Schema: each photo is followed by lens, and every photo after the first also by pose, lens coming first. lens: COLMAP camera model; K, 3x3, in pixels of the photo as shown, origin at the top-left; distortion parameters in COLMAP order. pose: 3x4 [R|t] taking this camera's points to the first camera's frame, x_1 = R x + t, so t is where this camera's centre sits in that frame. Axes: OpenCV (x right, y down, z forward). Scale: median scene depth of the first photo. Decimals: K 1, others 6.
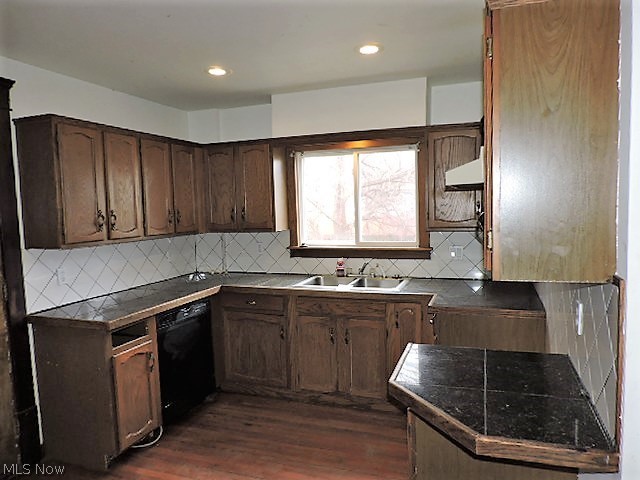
lens RADIAL K [[454.4, 0, 320.0], [0, 454.4, 240.5], [0, 0, 1]] dist [-0.005232, -0.002354]
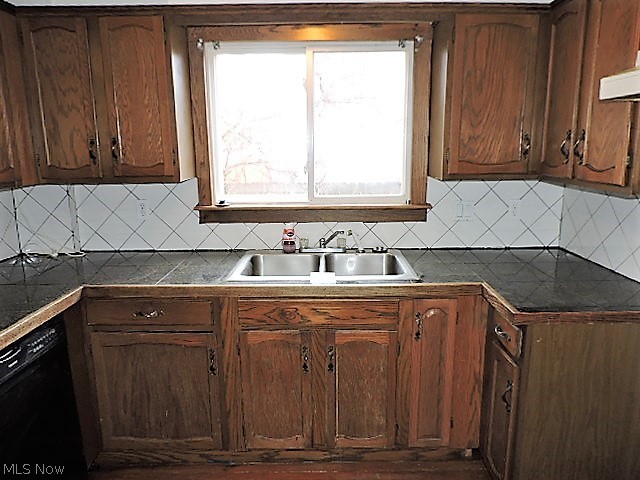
lens RADIAL K [[454.4, 0, 321.6], [0, 454.4, 239.3], [0, 0, 1]] dist [-0.005232, -0.002354]
pose [[0.940841, -0.051115, 0.334970, -0.124009], [0.011425, 0.992780, 0.119406, -0.013798], [-0.338654, -0.108515, 0.934632, 0.400414]]
